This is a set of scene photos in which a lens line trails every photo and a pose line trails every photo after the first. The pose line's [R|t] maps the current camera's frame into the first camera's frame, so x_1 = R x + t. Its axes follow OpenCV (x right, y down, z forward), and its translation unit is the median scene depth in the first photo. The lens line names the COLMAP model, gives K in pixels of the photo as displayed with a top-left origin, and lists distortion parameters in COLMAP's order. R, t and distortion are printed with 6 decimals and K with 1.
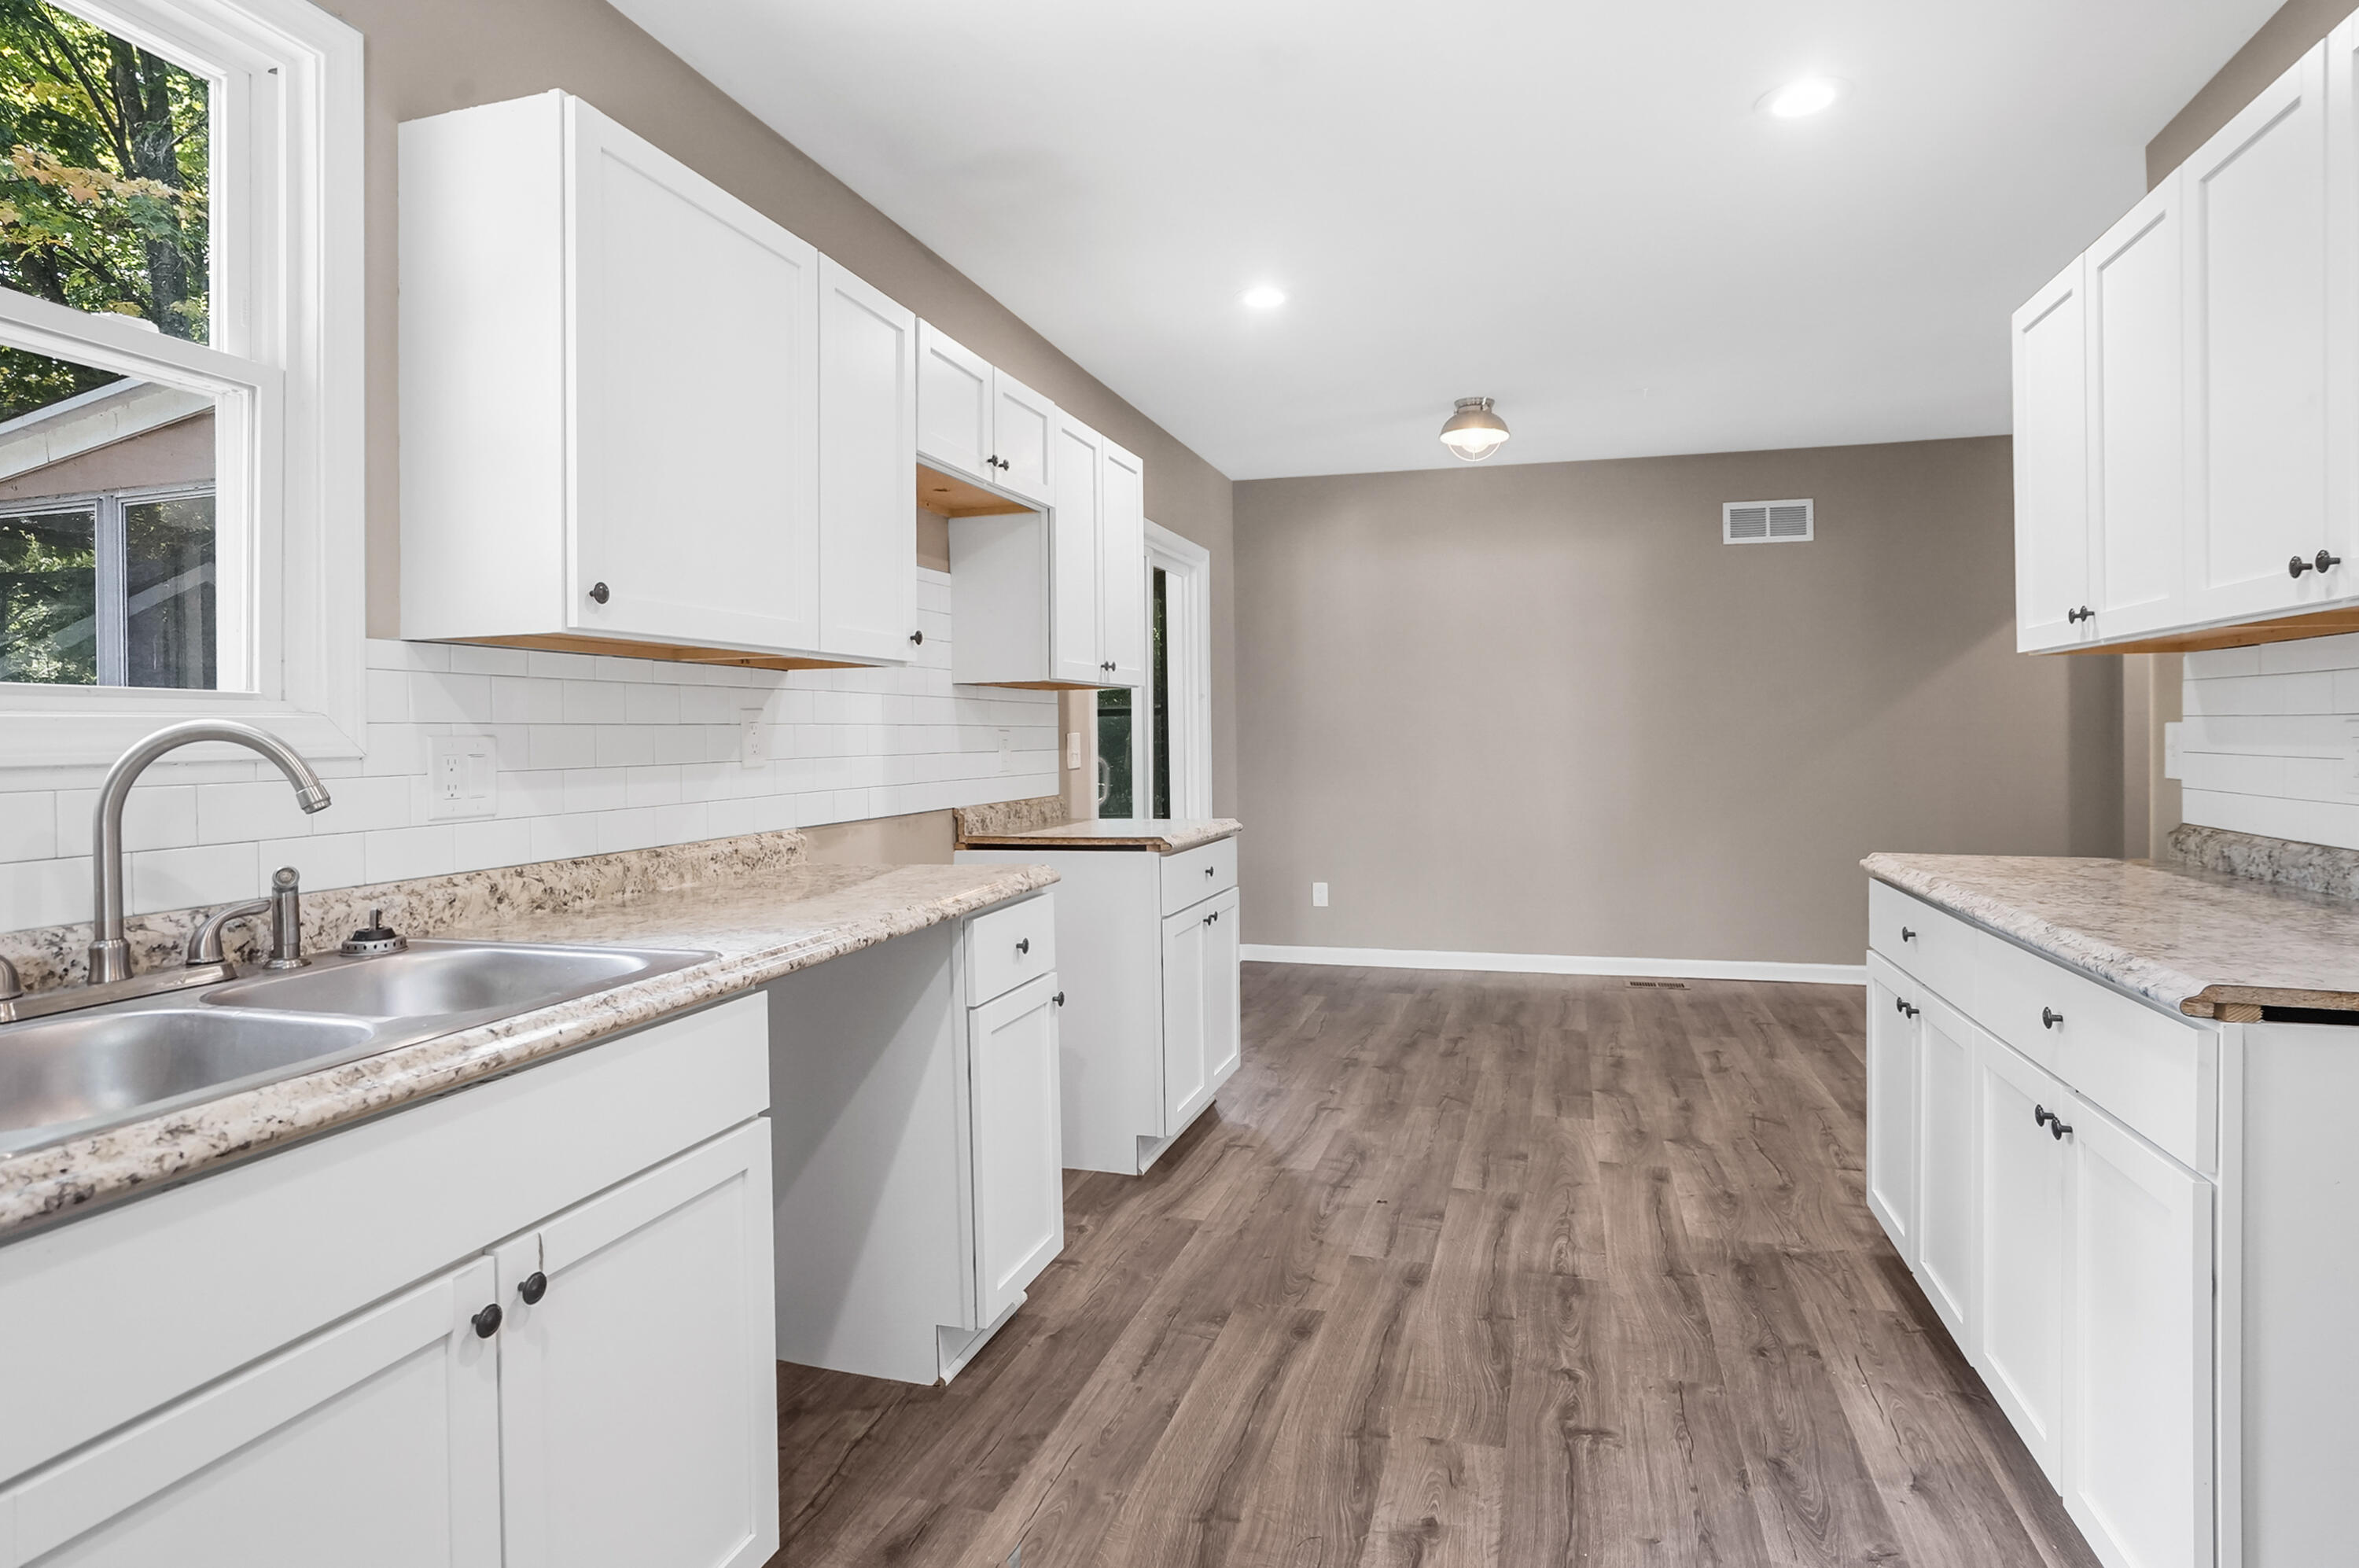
lens RADIAL K [[1235.0, 0, 1240.0], [0, 1235.0, 744.1], [0, 0, 1]] dist [-0.039719, 0.023116]
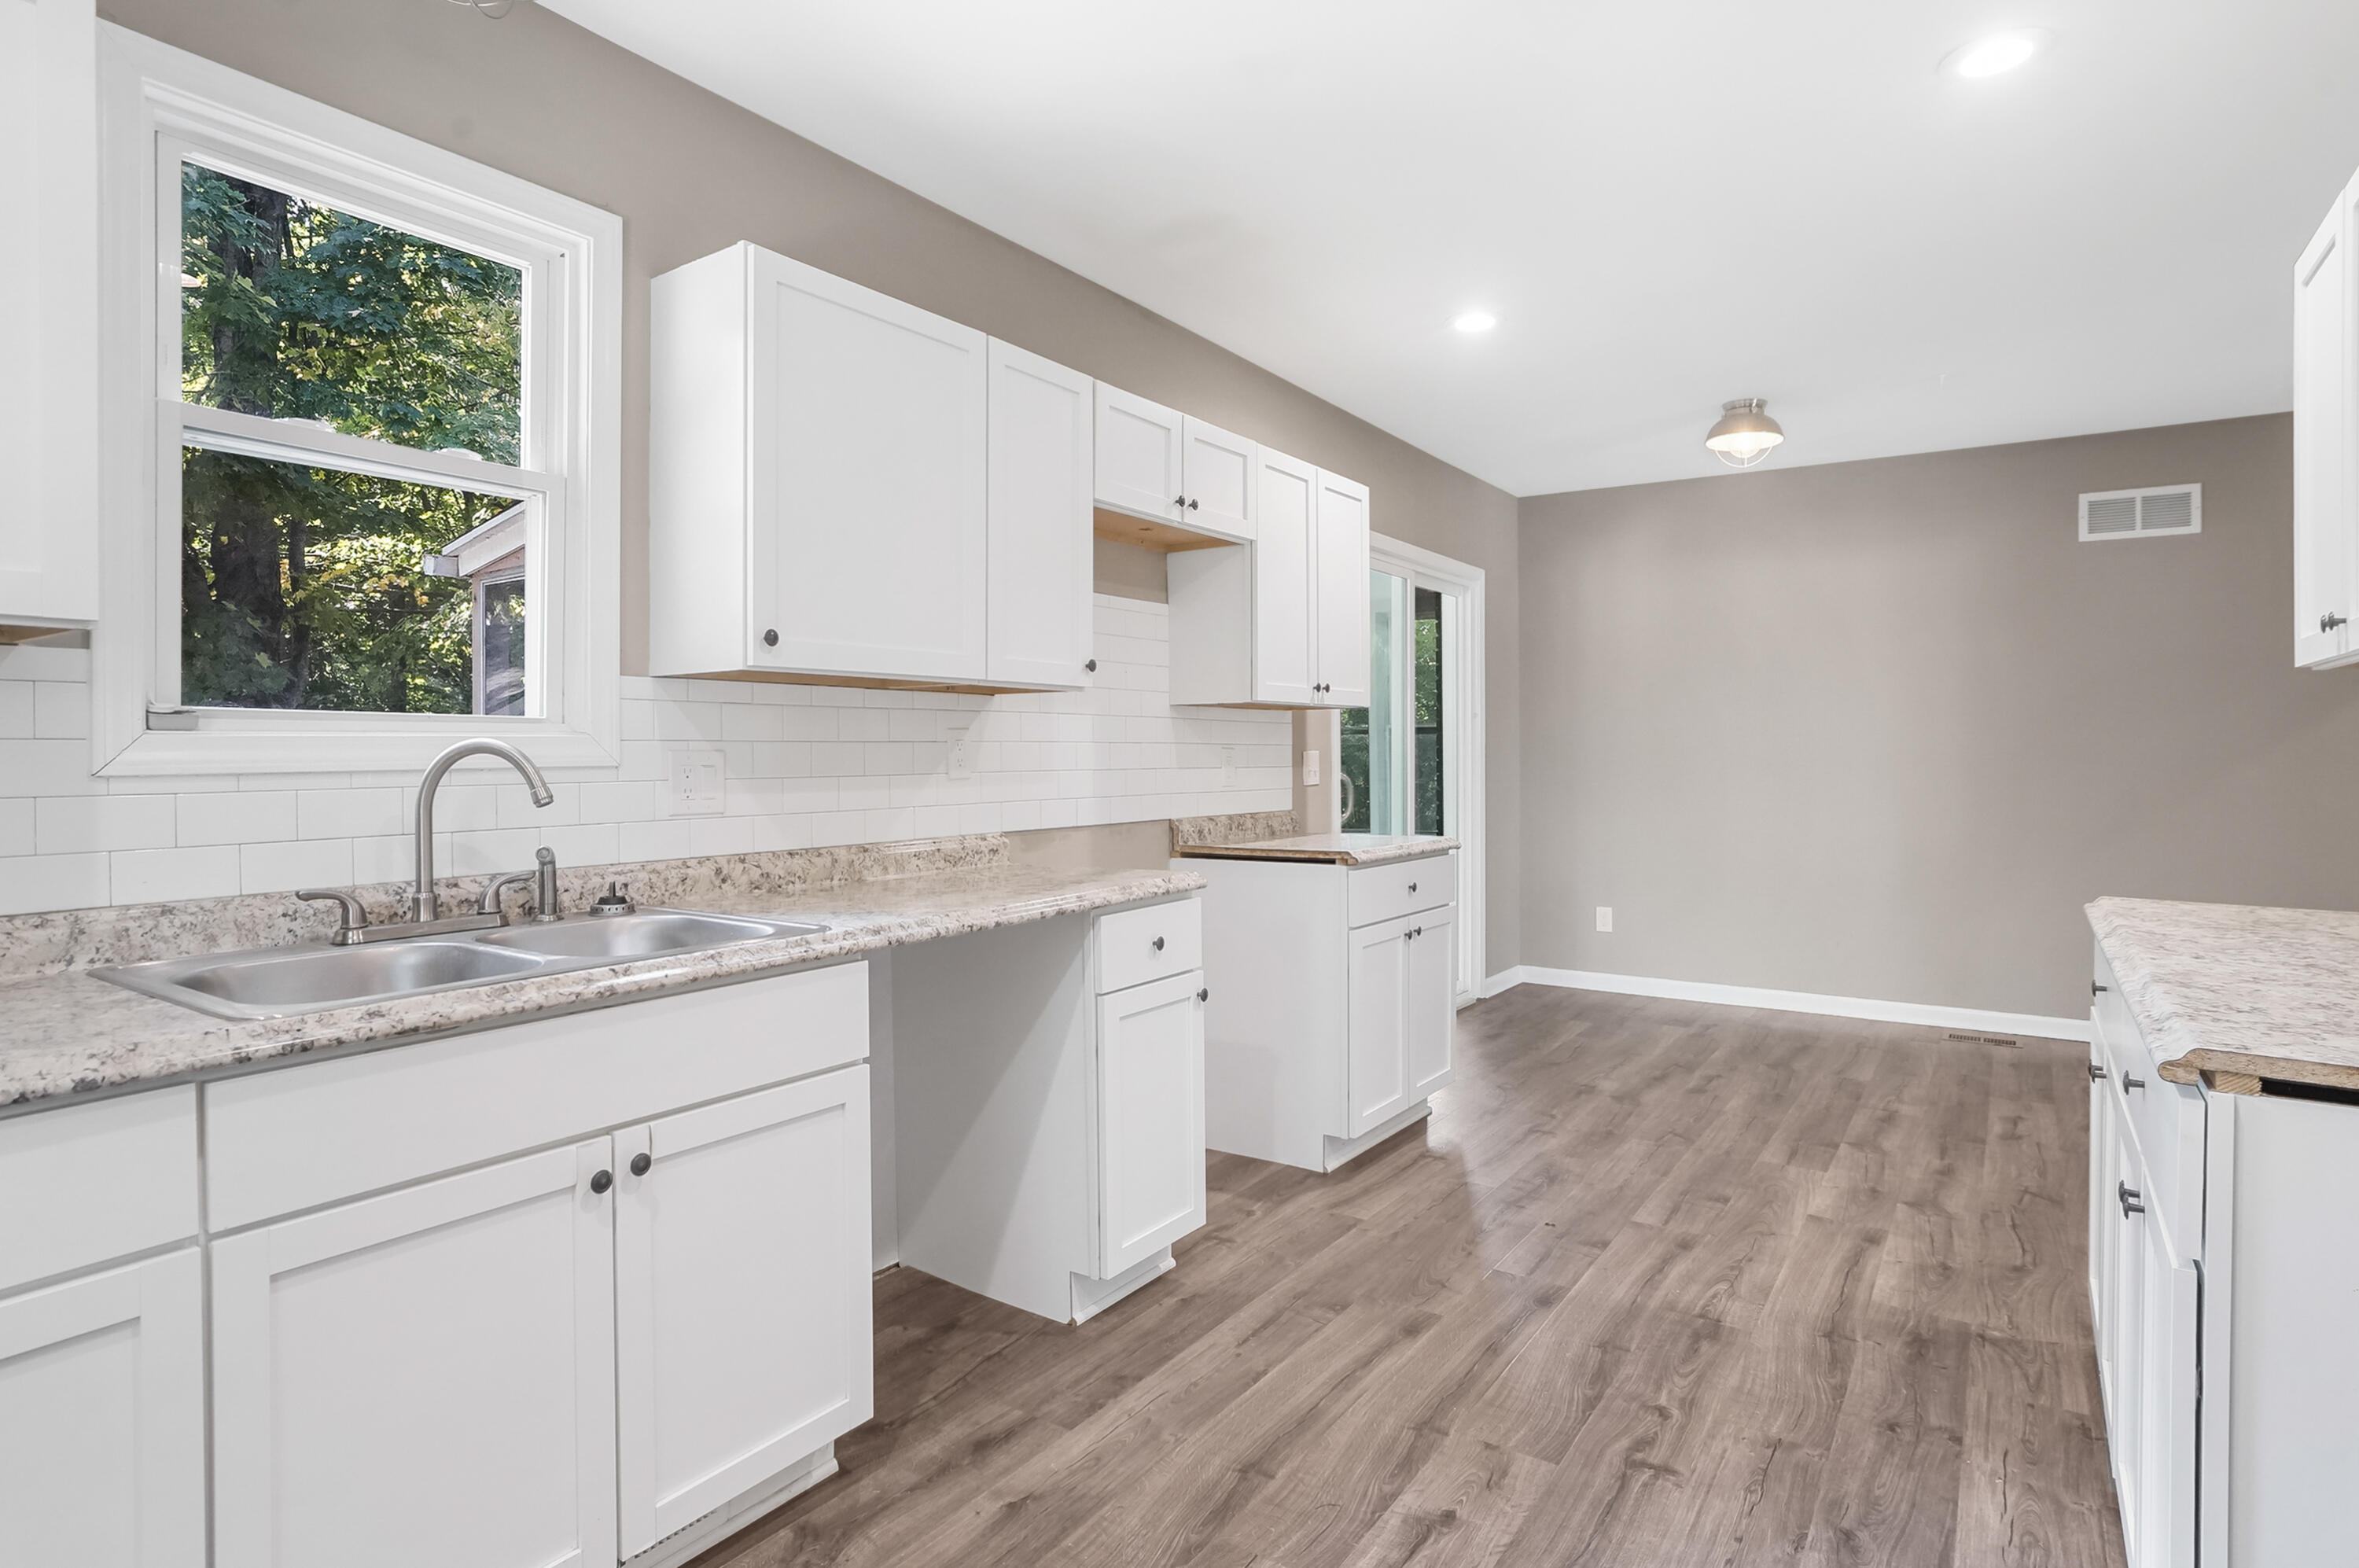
lens RADIAL K [[1235.0, 0, 1216.9], [0, 1235.0, 768.0], [0, 0, 1]] dist [-0.039719, 0.023116]
pose [[0.948946, 0.012976, -0.315170, 0.224105], [-0.011285, 0.999910, 0.007190, -0.003000], [0.315235, -0.003266, 0.949008, -0.037598]]
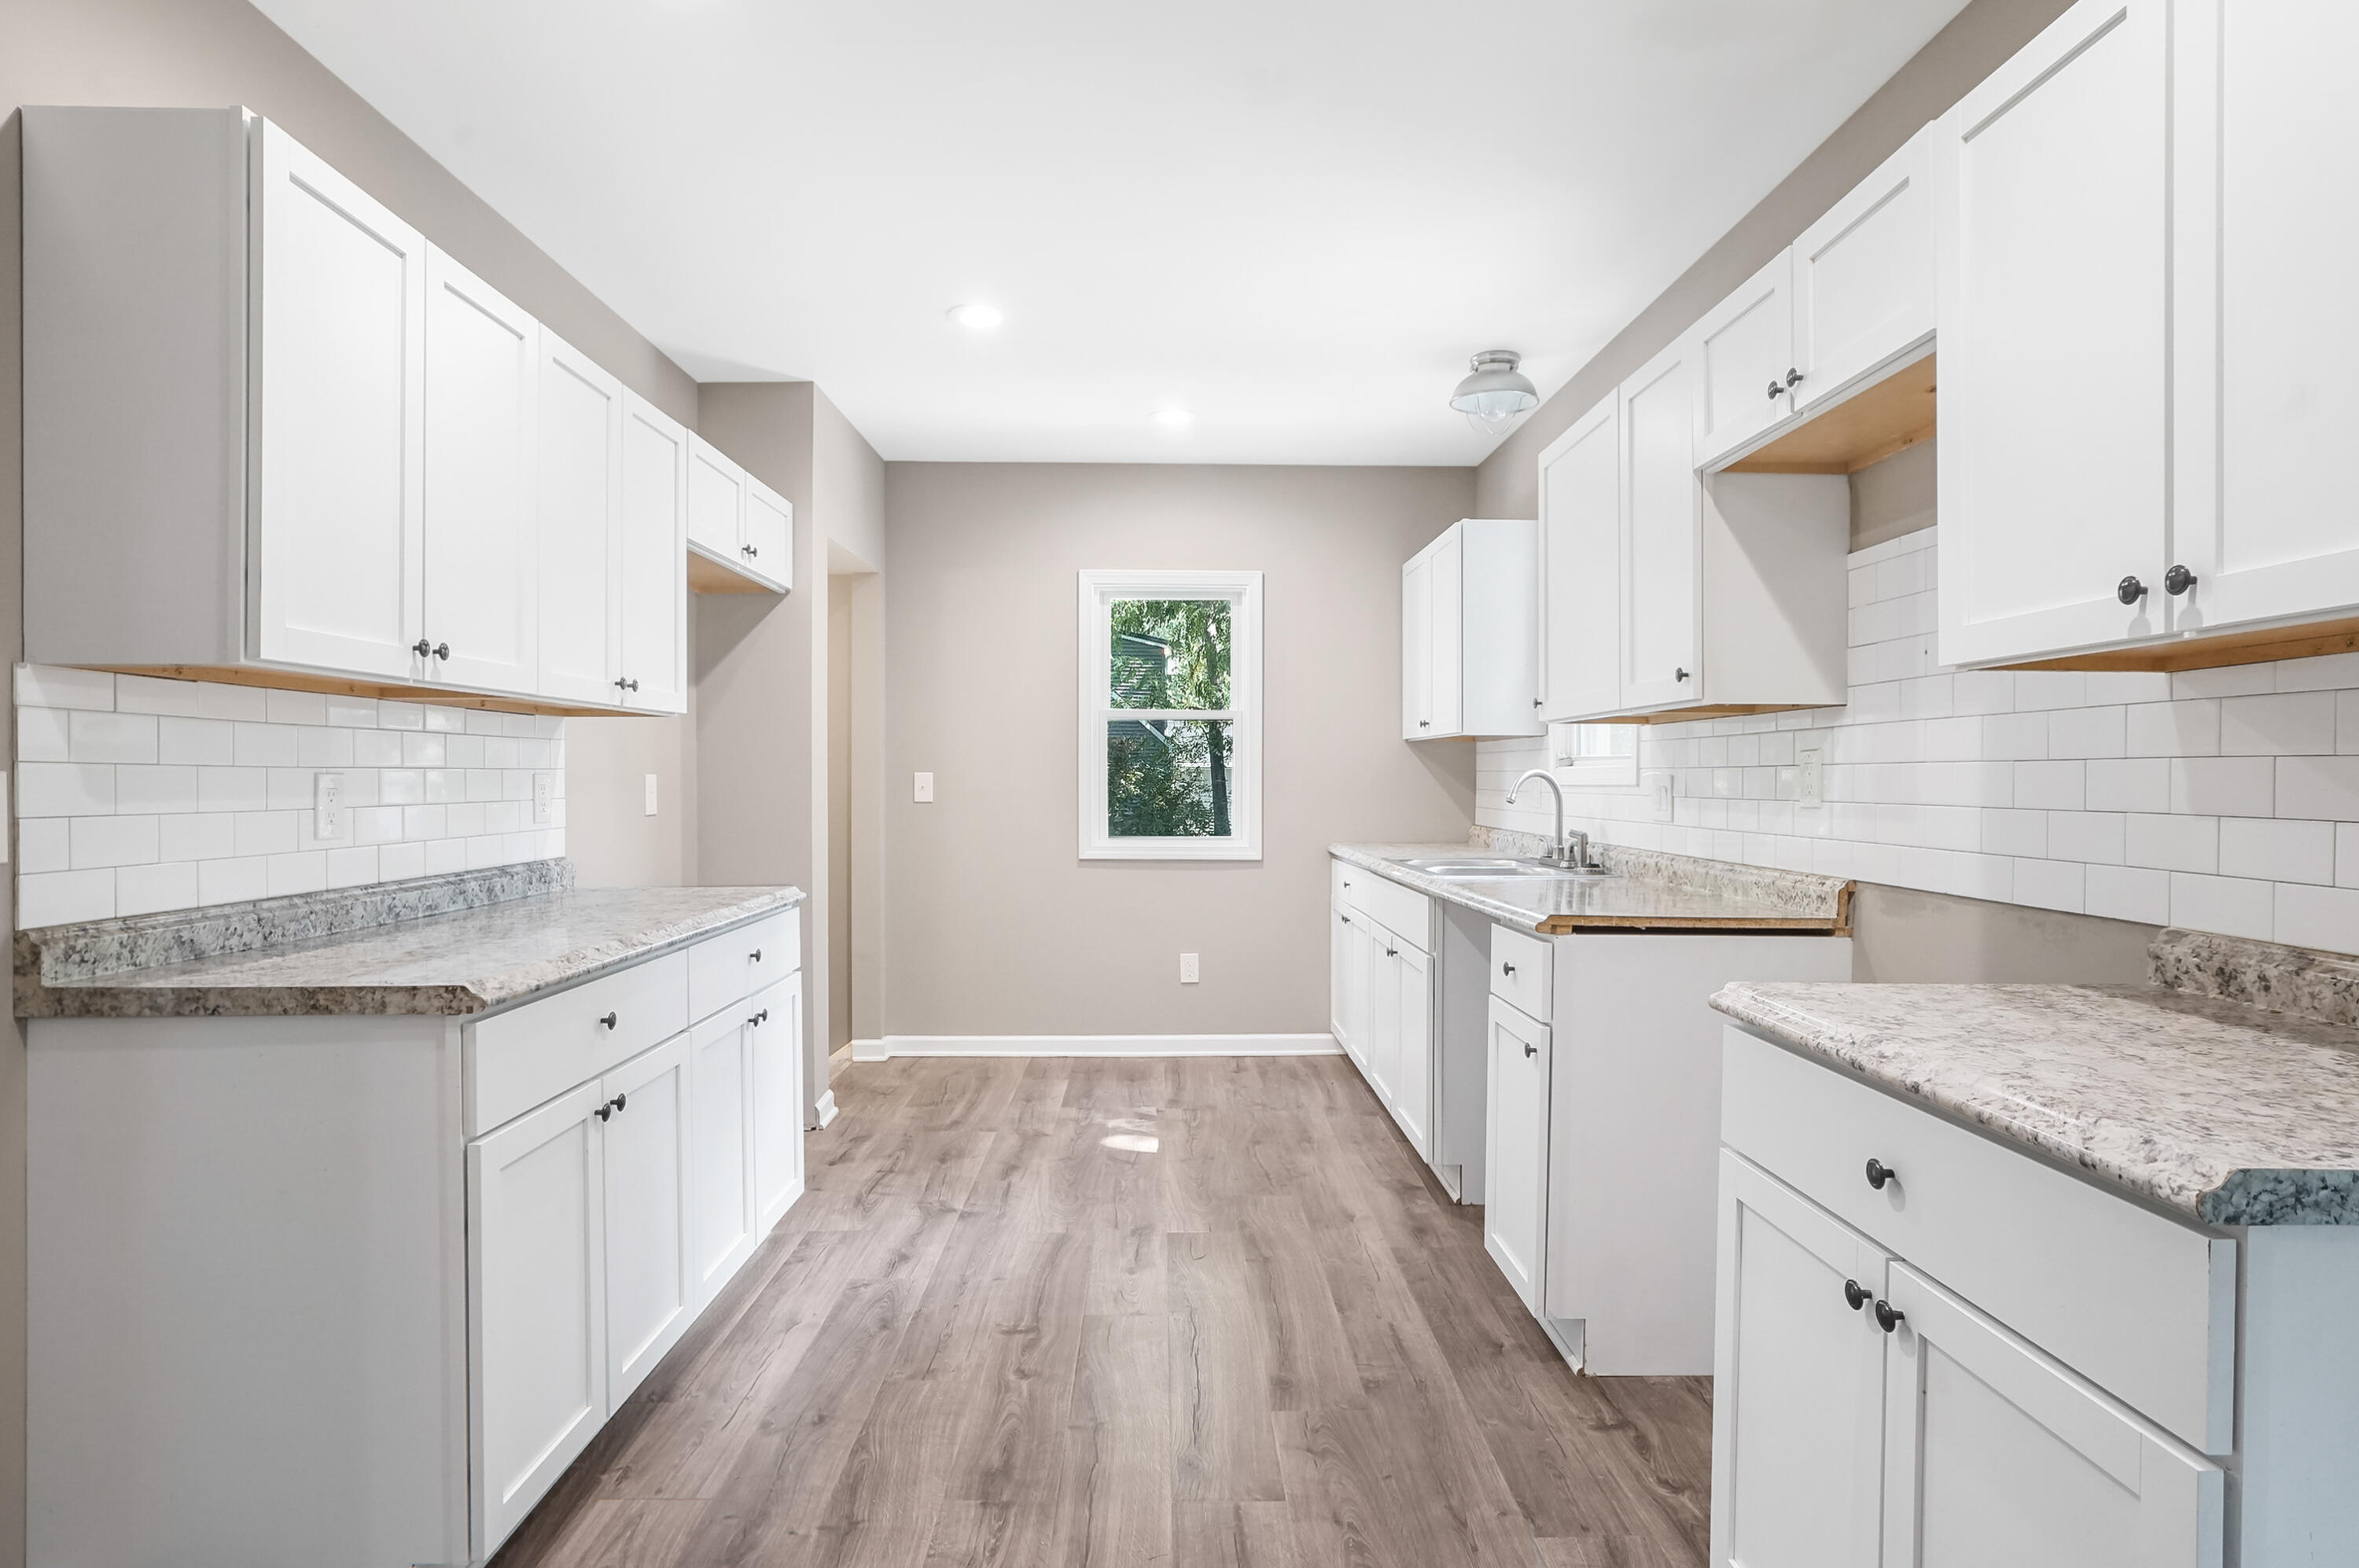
lens RADIAL K [[1235.0, 0, 1191.1], [0, 1235.0, 793.3], [0, 0, 1]] dist [-0.039719, 0.023116]
pose [[-0.961980, 0.012827, -0.272817, 0.400600], [0.006999, 0.999726, 0.022323, -0.021460], [0.273029, 0.019565, -0.961807, 1.998162]]
